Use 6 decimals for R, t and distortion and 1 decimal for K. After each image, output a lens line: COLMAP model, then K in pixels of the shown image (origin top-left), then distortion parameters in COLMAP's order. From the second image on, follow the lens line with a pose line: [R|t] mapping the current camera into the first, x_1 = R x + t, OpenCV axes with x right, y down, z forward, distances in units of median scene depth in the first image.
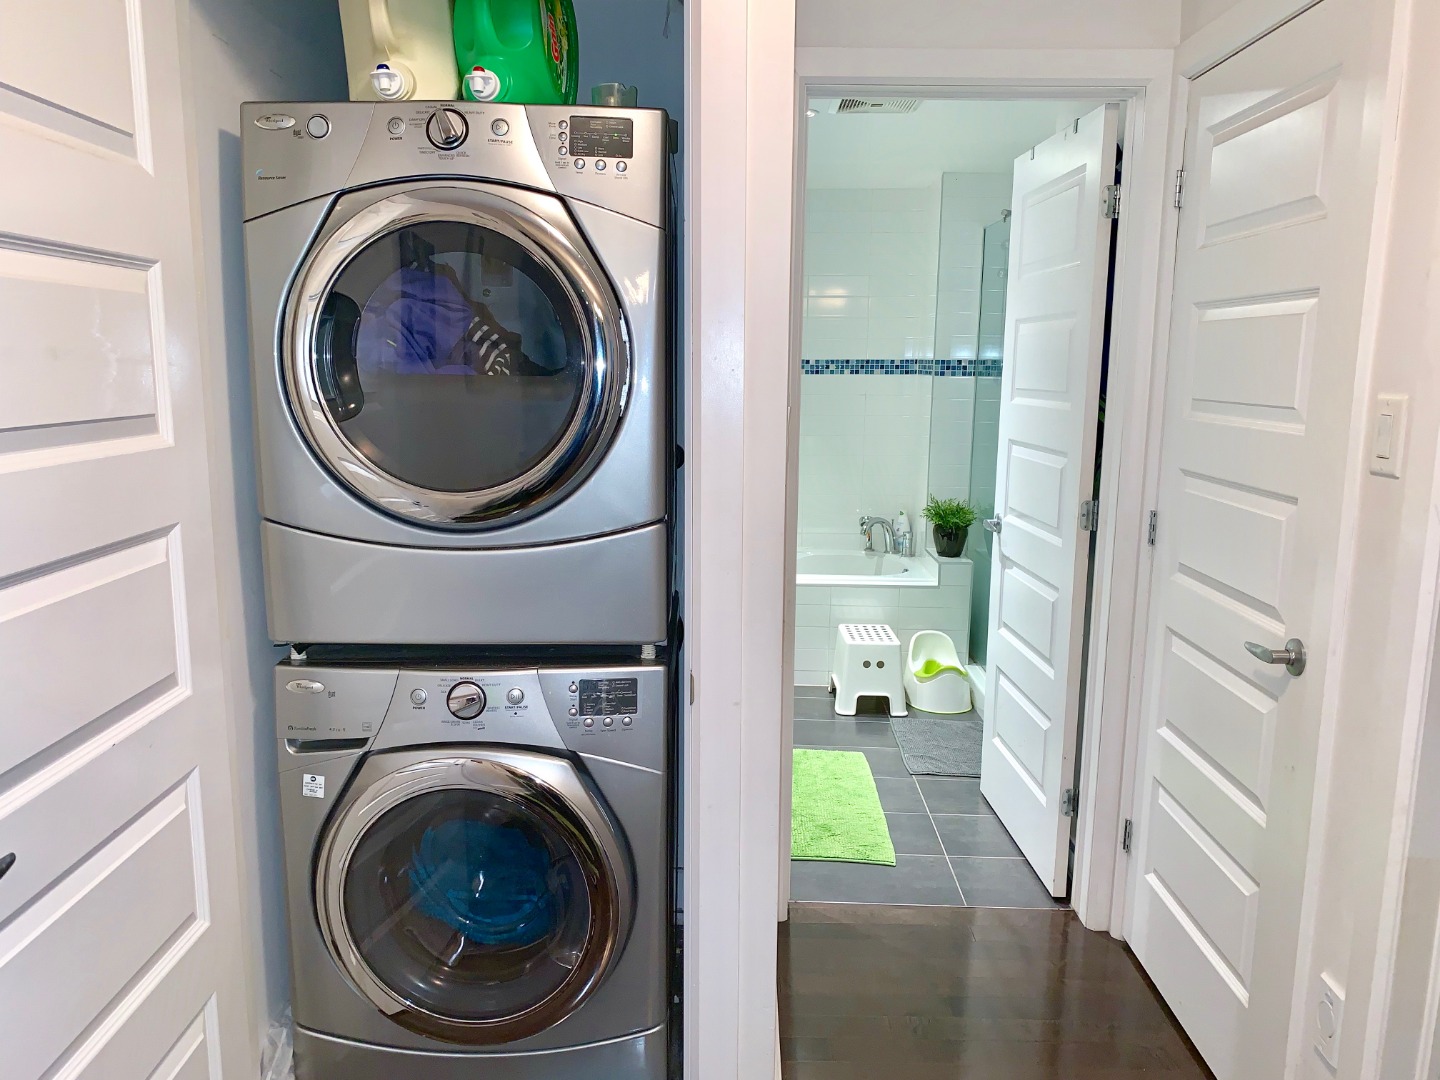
lens RADIAL K [[1103.1, 0, 717.0], [0, 1103.1, 544.5], [0, 0, 1]] dist [0.047903, -0.068639]
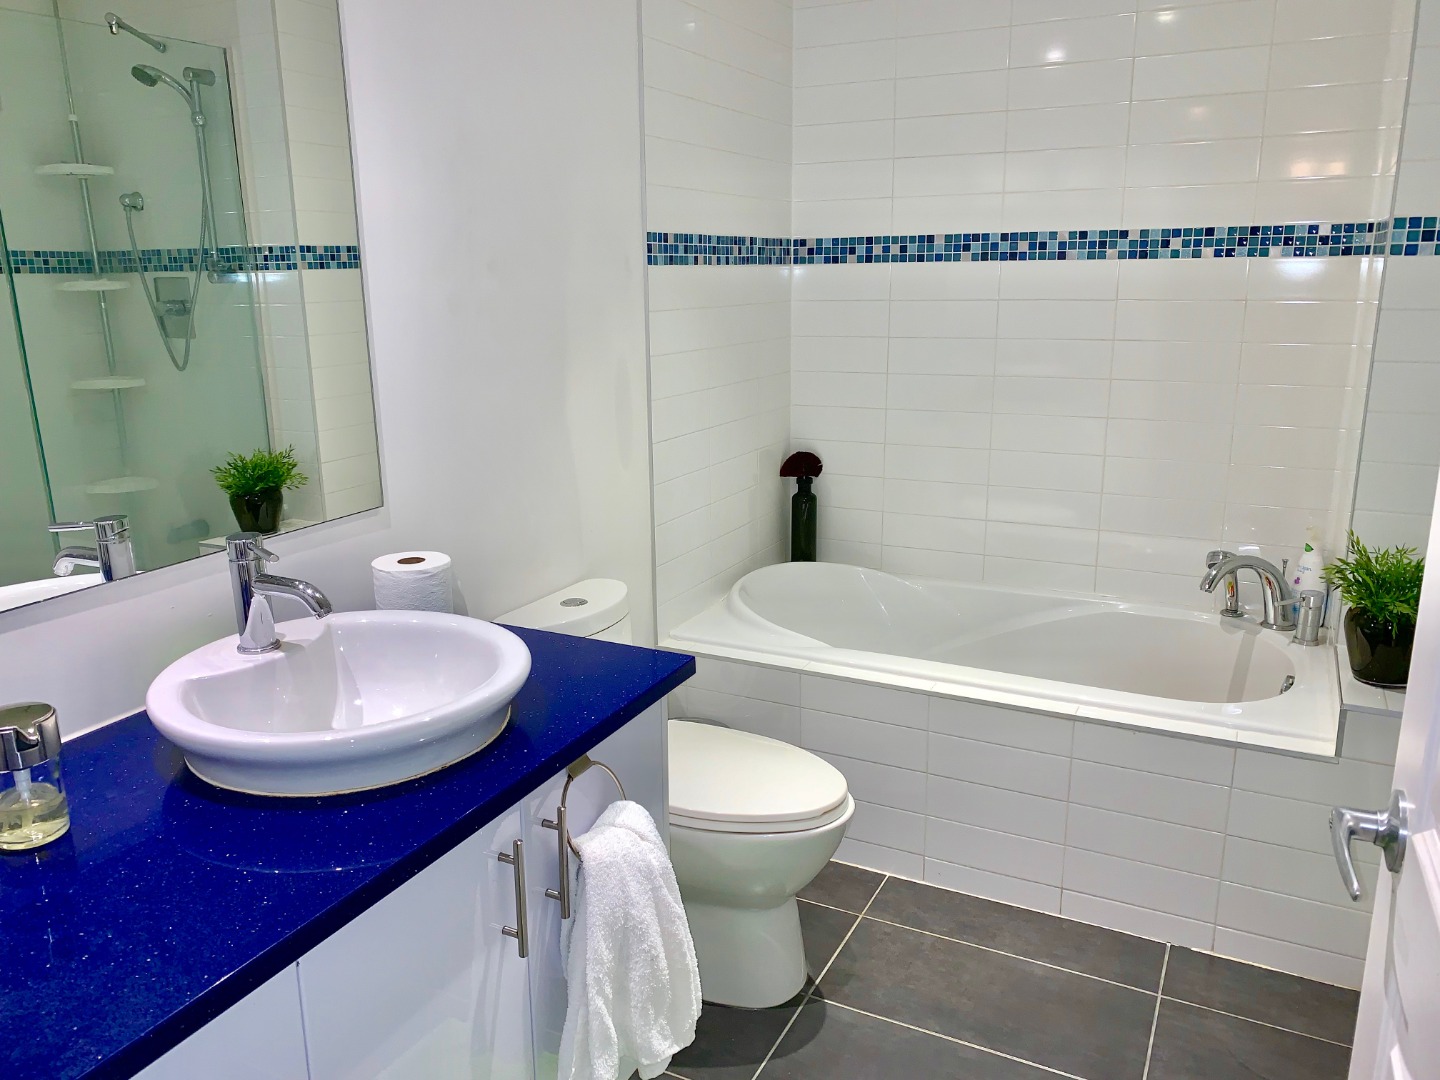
lens RADIAL K [[1103.1, 0, 723.8], [0, 1103.1, 534.6], [0, 0, 1]] dist [0.047903, -0.068639]
pose [[0.904146, 0.086085, -0.418462, 0.140799], [-0.054465, 0.994722, 0.086953, -0.063614], [0.423739, -0.055827, 0.904062, 0.458706]]
